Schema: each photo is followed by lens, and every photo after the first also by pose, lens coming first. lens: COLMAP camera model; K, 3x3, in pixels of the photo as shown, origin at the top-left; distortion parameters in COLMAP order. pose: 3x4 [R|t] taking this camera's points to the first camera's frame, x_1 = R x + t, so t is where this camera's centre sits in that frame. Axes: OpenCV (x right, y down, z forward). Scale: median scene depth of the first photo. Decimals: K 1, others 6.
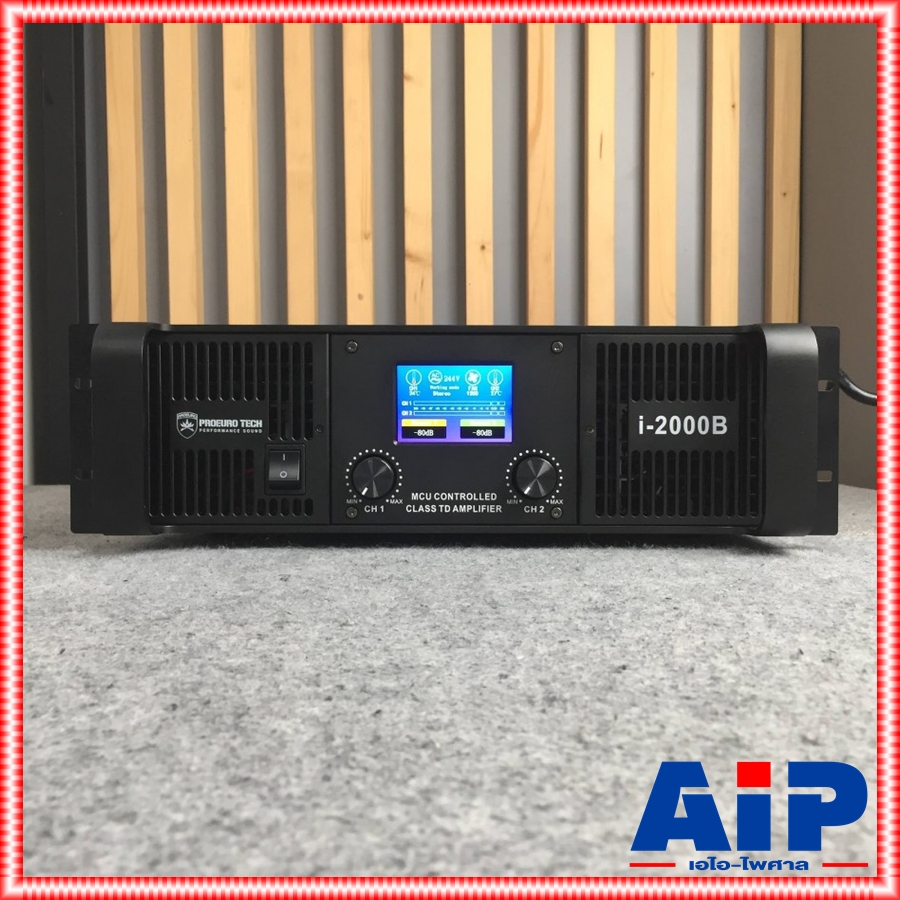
lens RADIAL K [[966.0, 0, 449.5], [0, 966.0, 449.4], [0, 0, 1]] dist [0.024733, 0.000000]
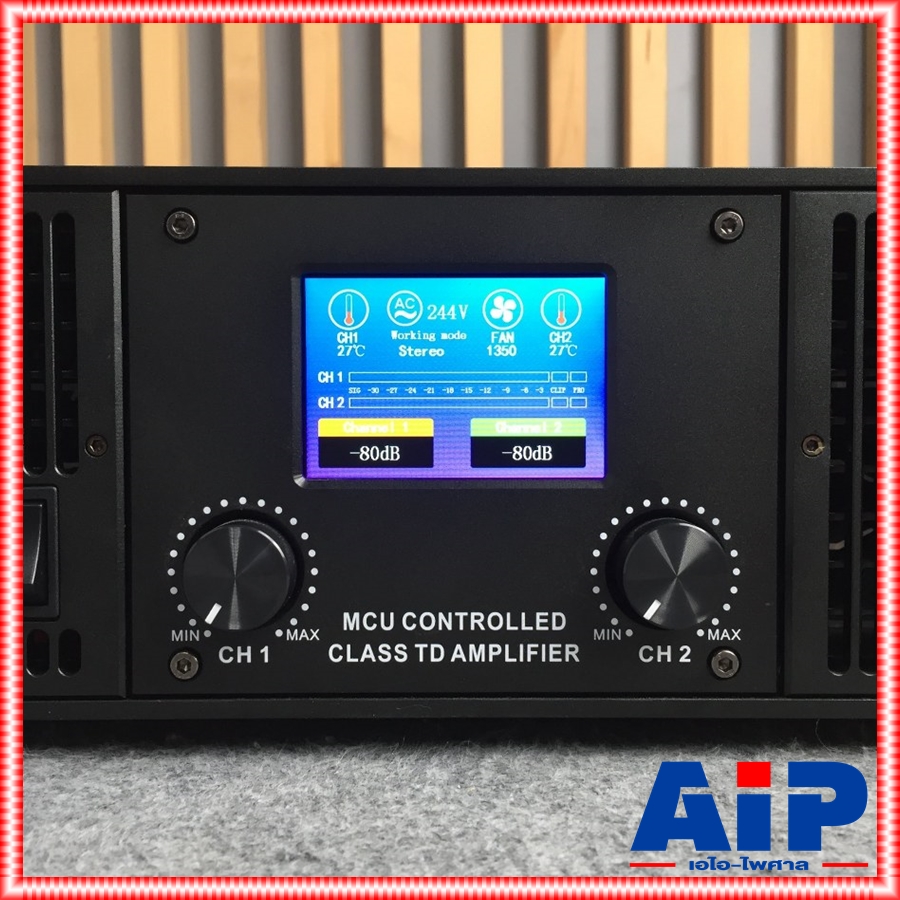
lens RADIAL K [[966.0, 0, 450.7], [0, 966.0, 450.3], [0, 0, 1]] dist [0.024733, 0.000000]
pose [[0.999979, -0.002307, 0.005979, 0.001113], [0.002270, 0.999979, 0.006110, -0.020928], [-0.005993, -0.006097, 0.999963, 0.619360]]
